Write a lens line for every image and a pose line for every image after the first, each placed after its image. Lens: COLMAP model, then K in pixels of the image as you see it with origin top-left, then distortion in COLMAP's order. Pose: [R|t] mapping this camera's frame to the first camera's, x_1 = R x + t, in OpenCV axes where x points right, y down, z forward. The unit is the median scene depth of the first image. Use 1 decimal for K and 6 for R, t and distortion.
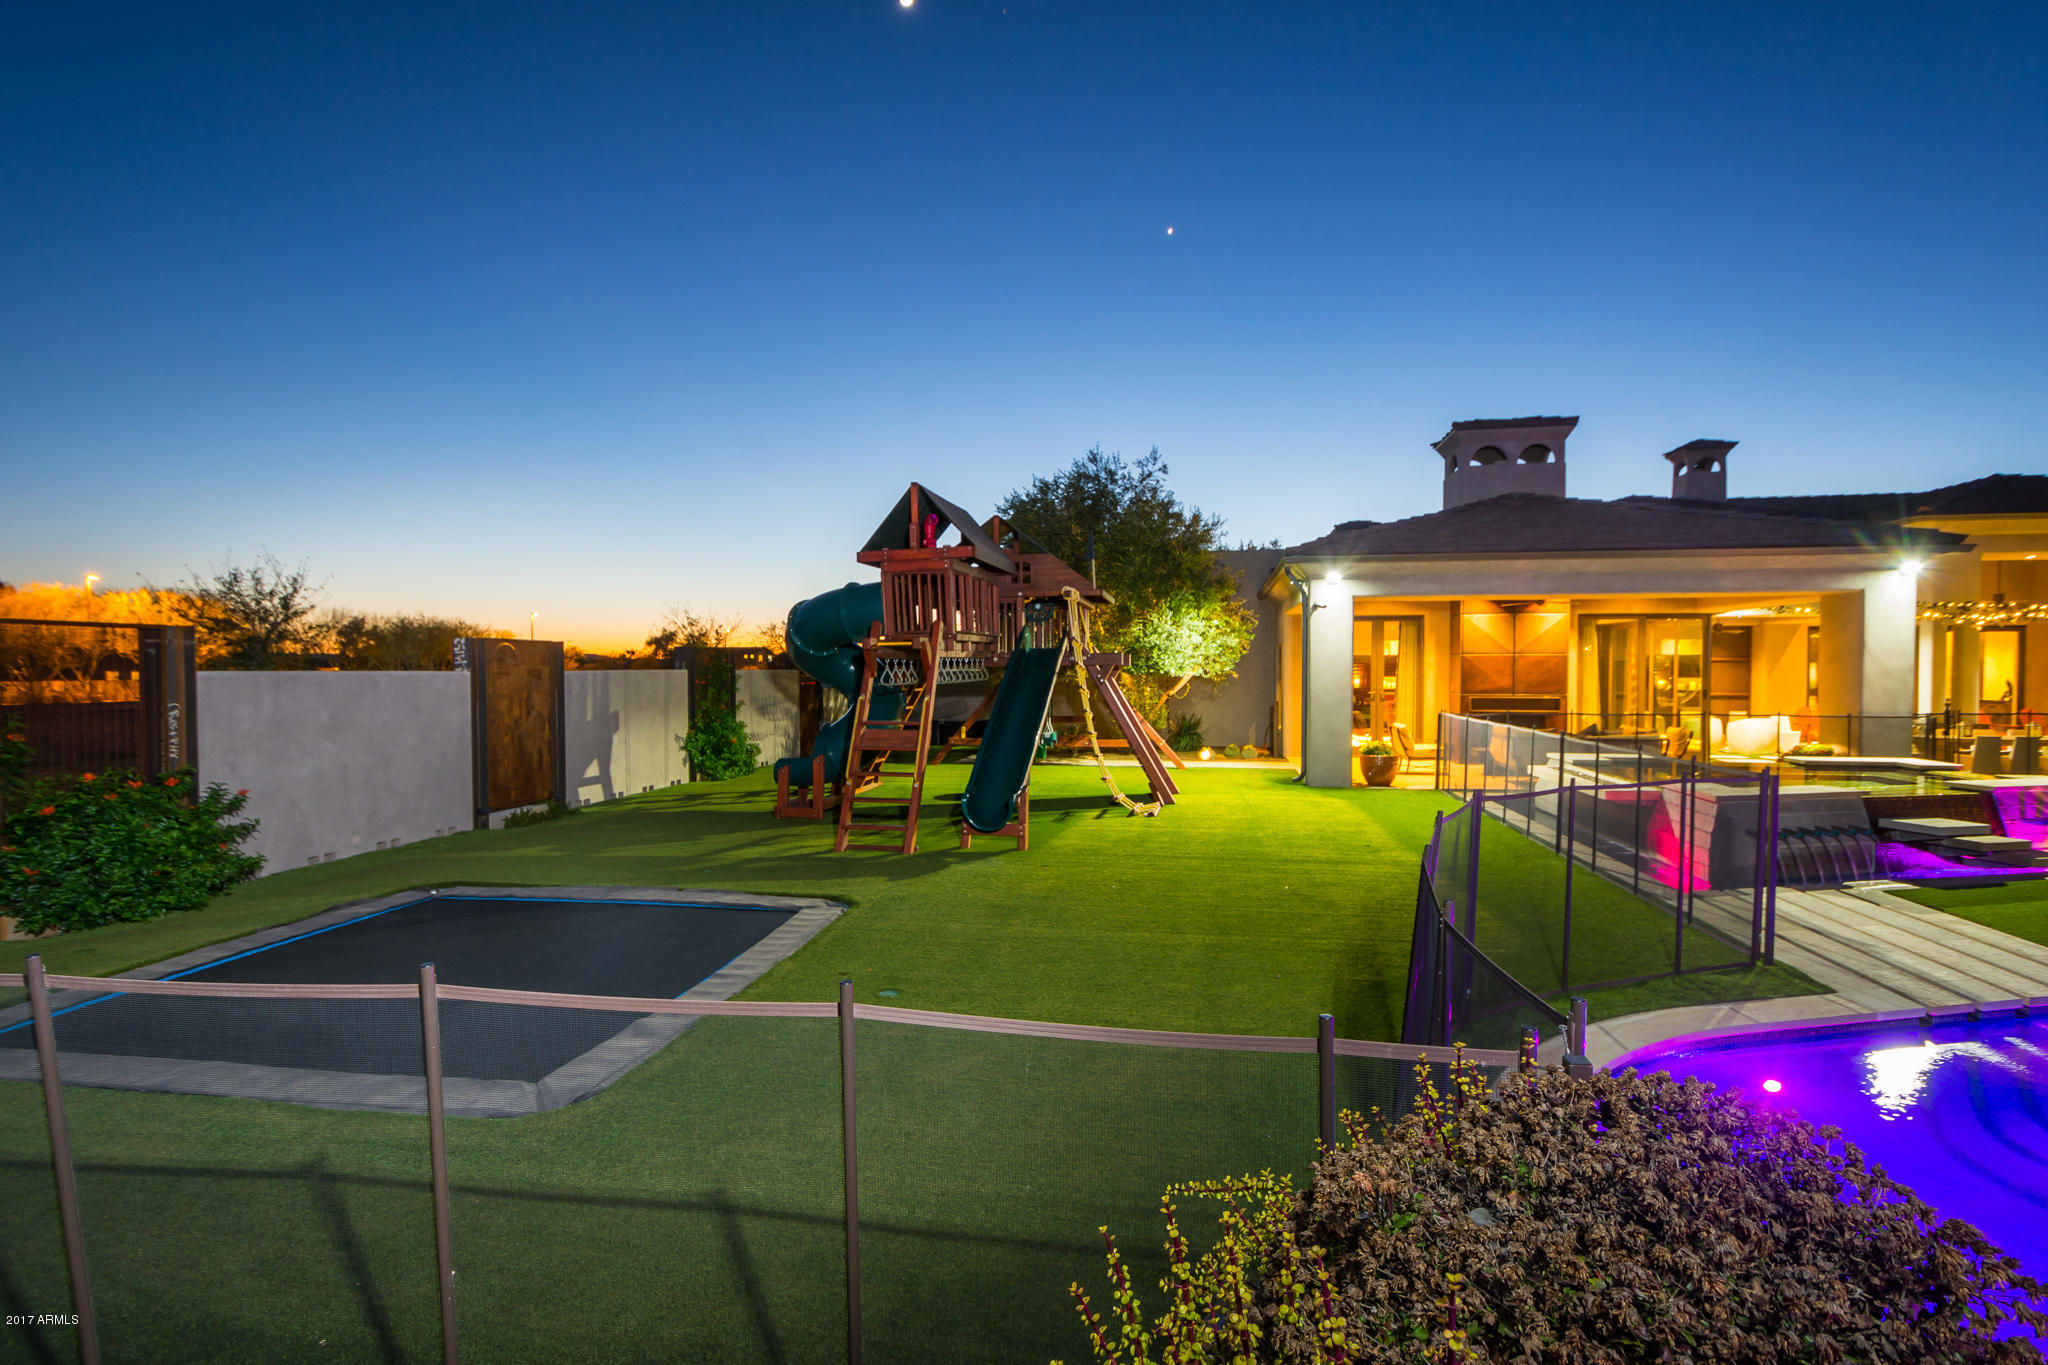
lens RADIAL K [[965.0, 0, 1034.4], [0, 965.0, 676.6], [0, 0, 1]] dist [0.011521, 0.000049]
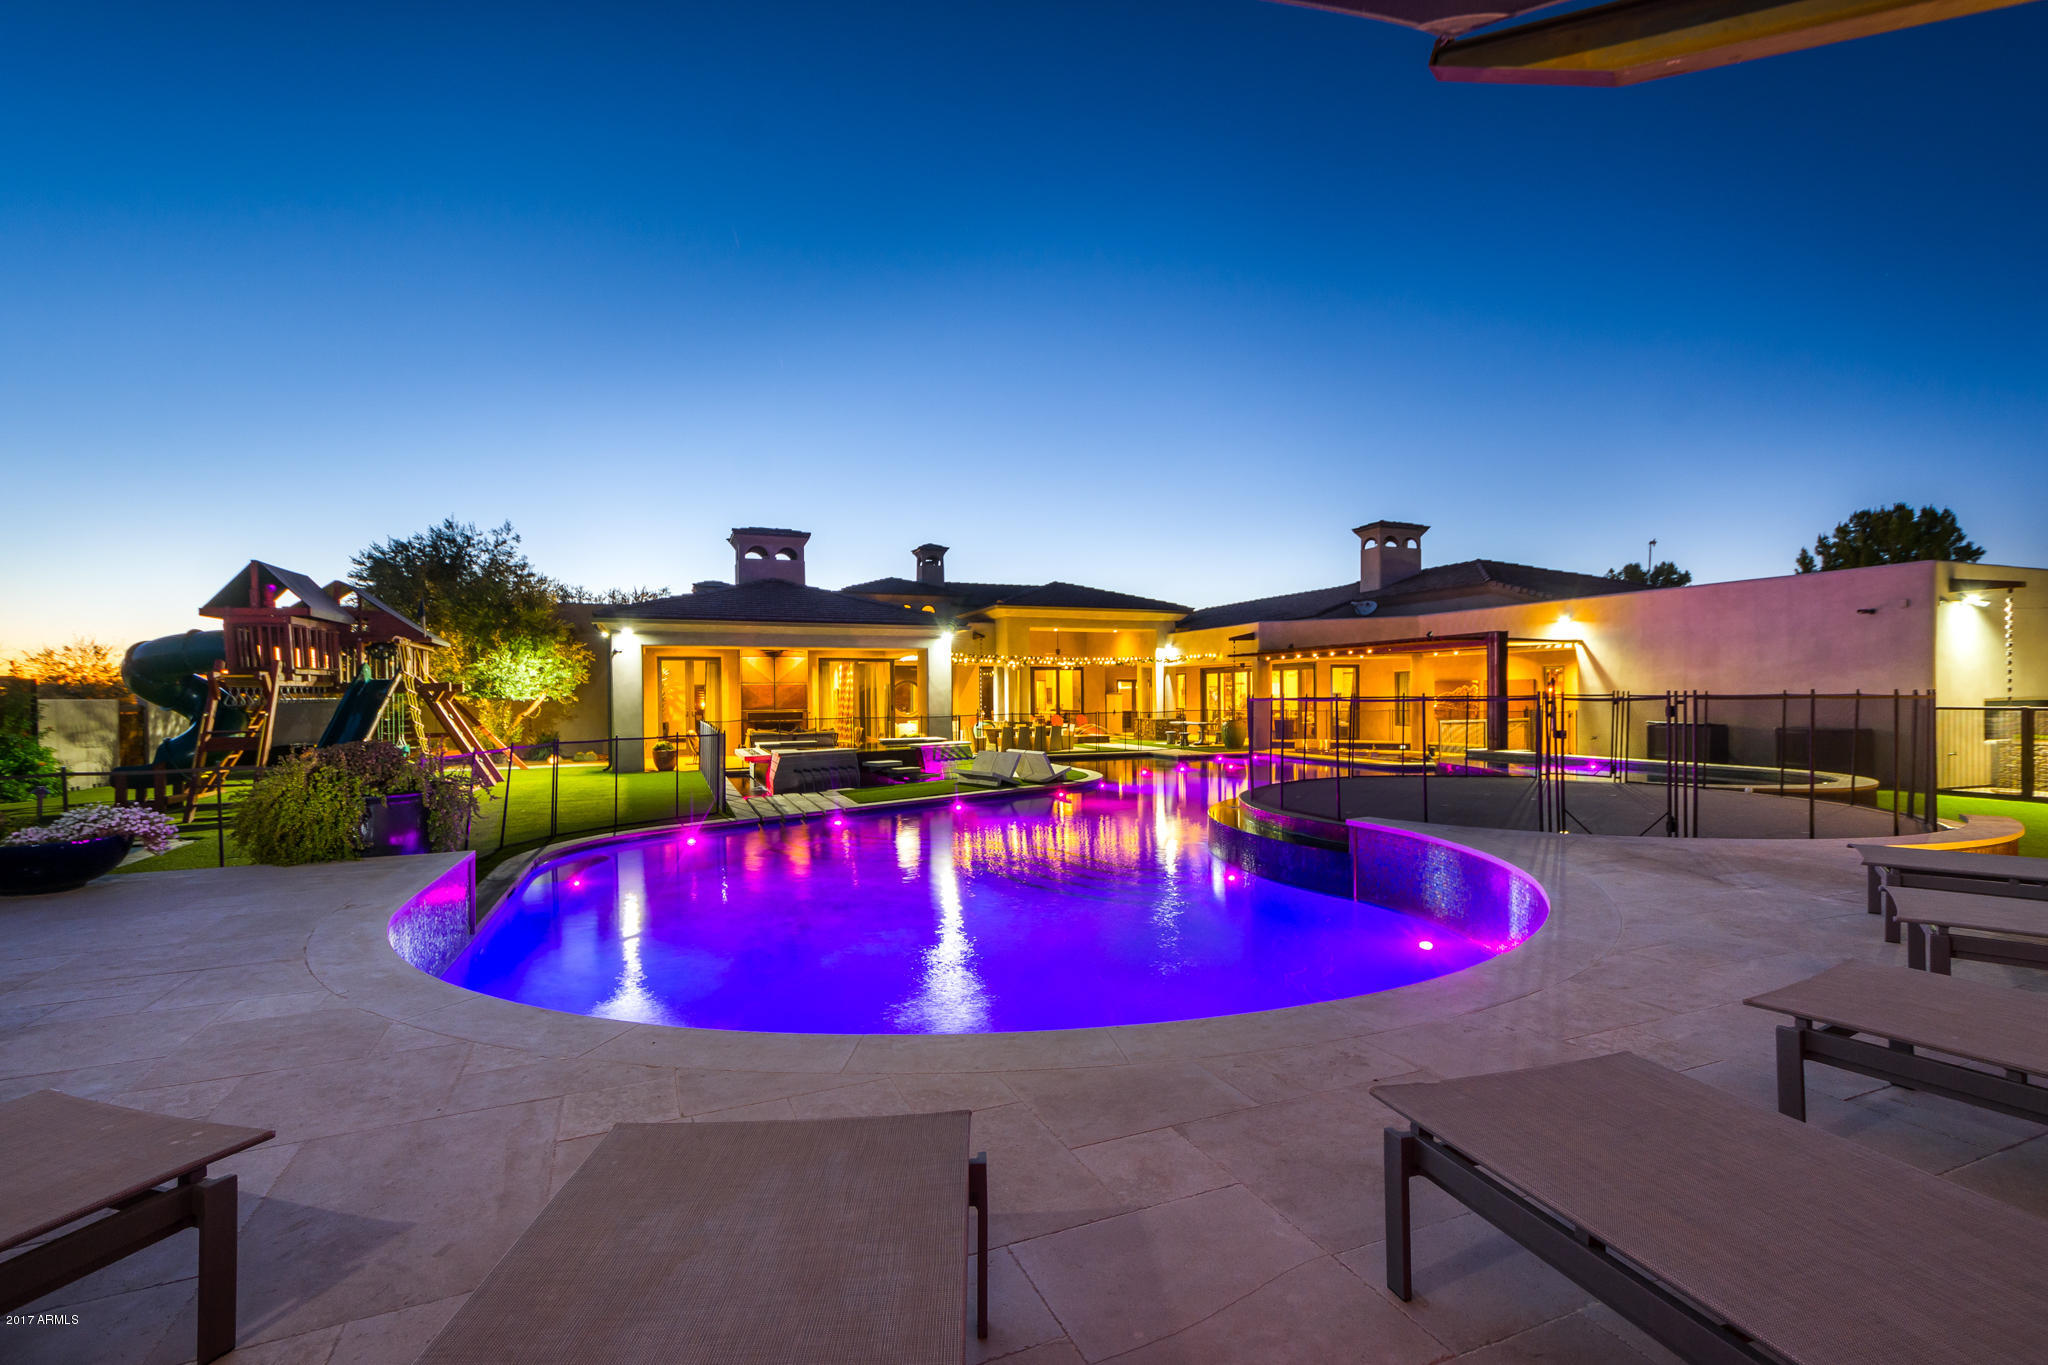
lens RADIAL K [[904.8, 0, 1033.4], [0, 904.8, 705.9], [0, 0, 1]] dist [0.009056, -0.000051]
pose [[0.841310, -0.014403, 0.540360, 0.068494], [0.014218, 0.999889, 0.004515, 0.011996], [-0.540365, 0.003885, 0.841422, -0.448818]]
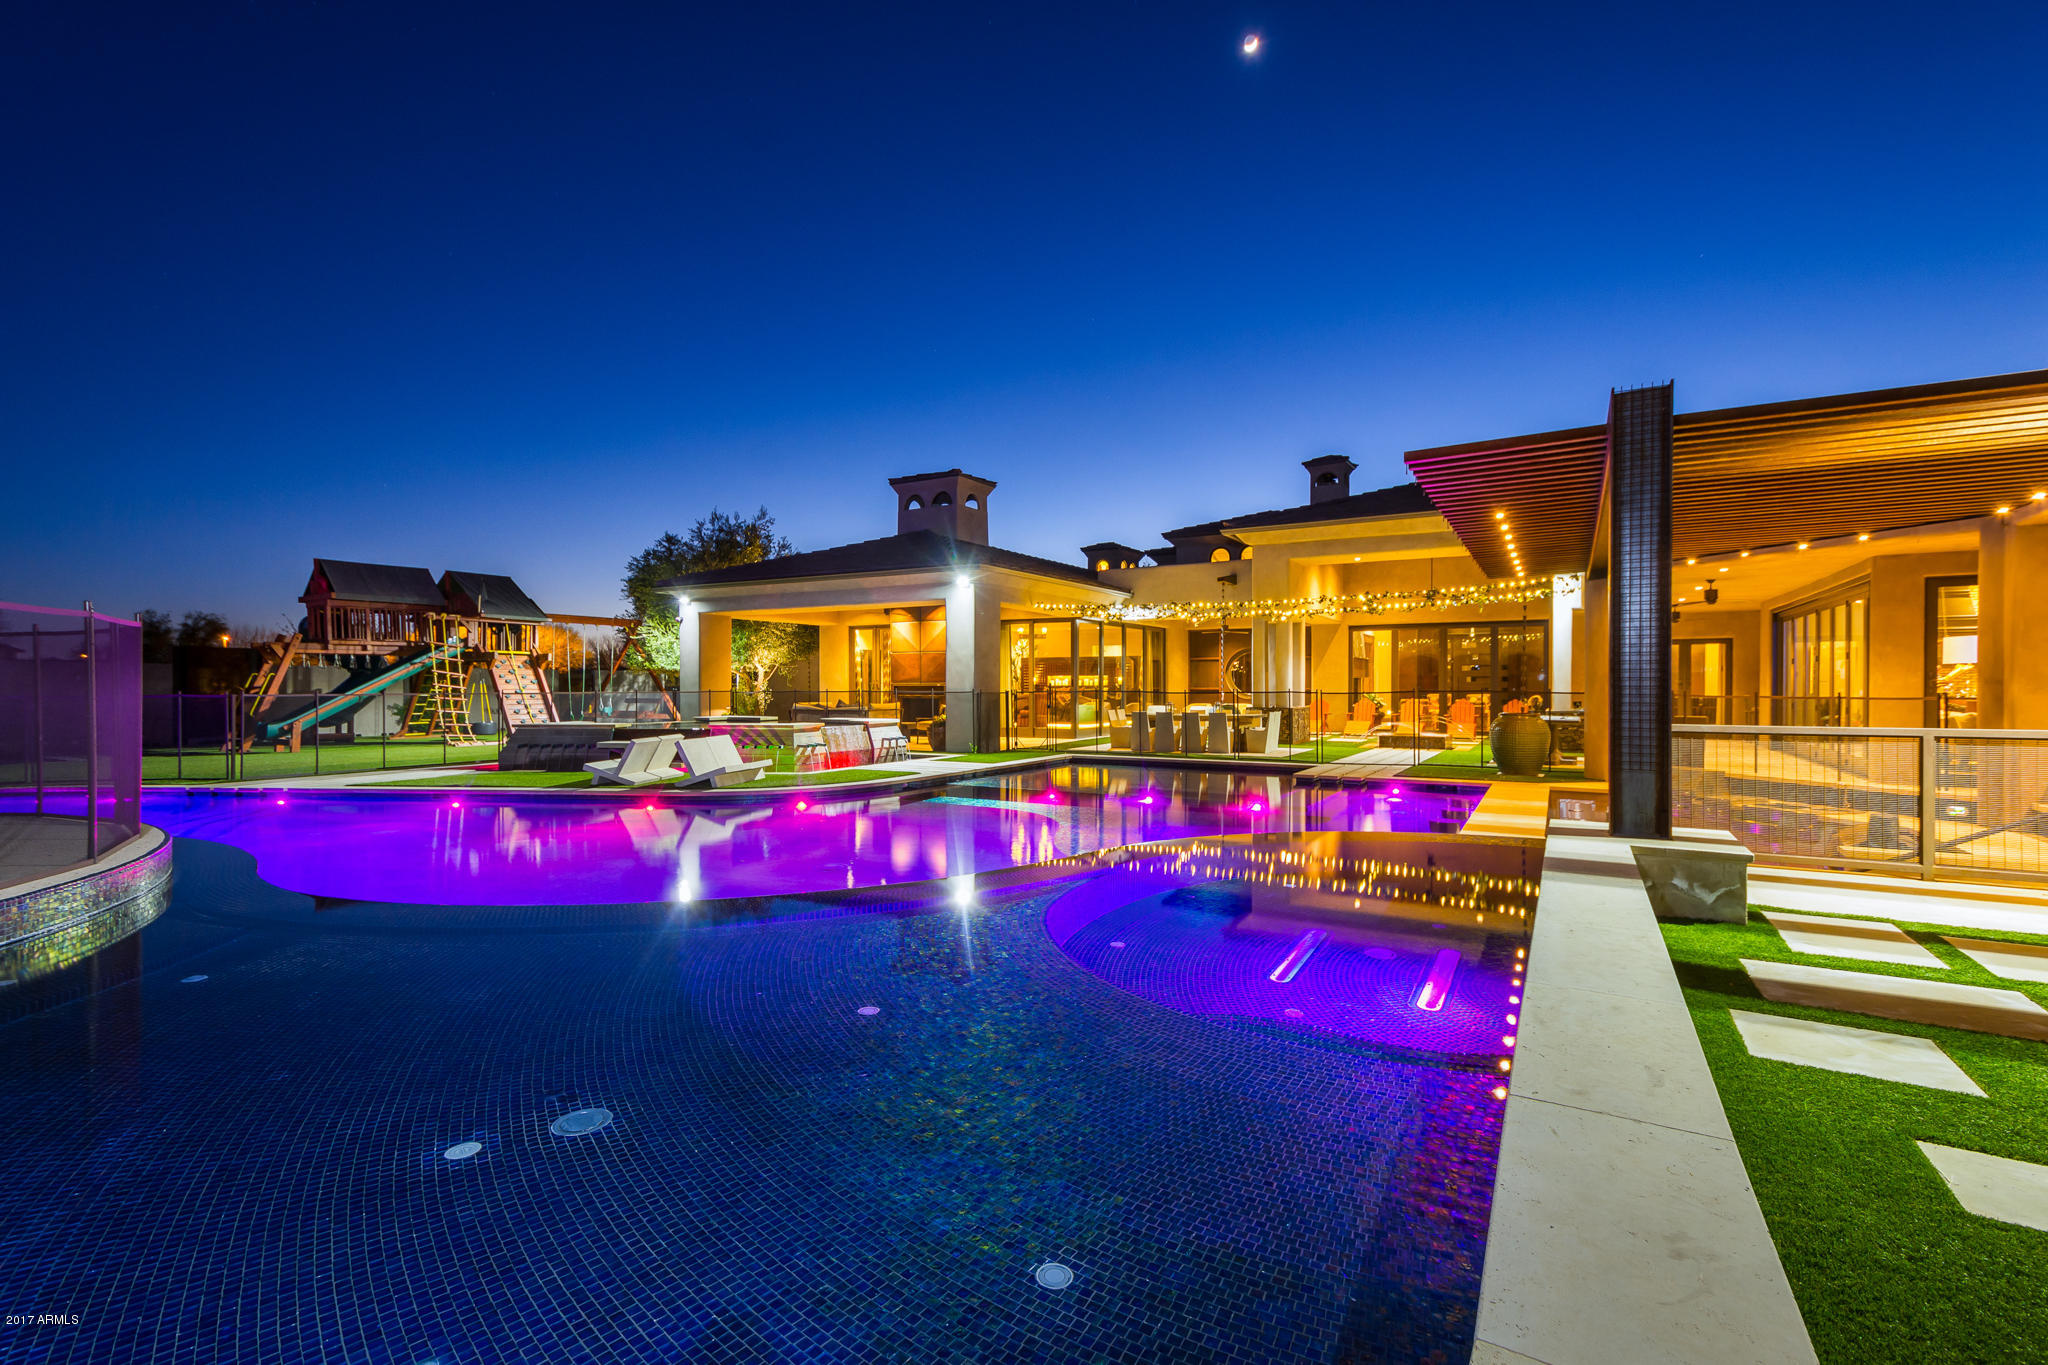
lens RADIAL K [[904.8, 0, 1024.0], [0, 904.8, 696.1], [0, 0, 1]] dist [0.009056, -0.000051]
pose [[0.936623, 0.003252, -0.350324, 1.110677], [-0.002816, 0.999994, 0.001756, 0.035412], [0.350328, -0.000658, 0.936627, -0.103782]]
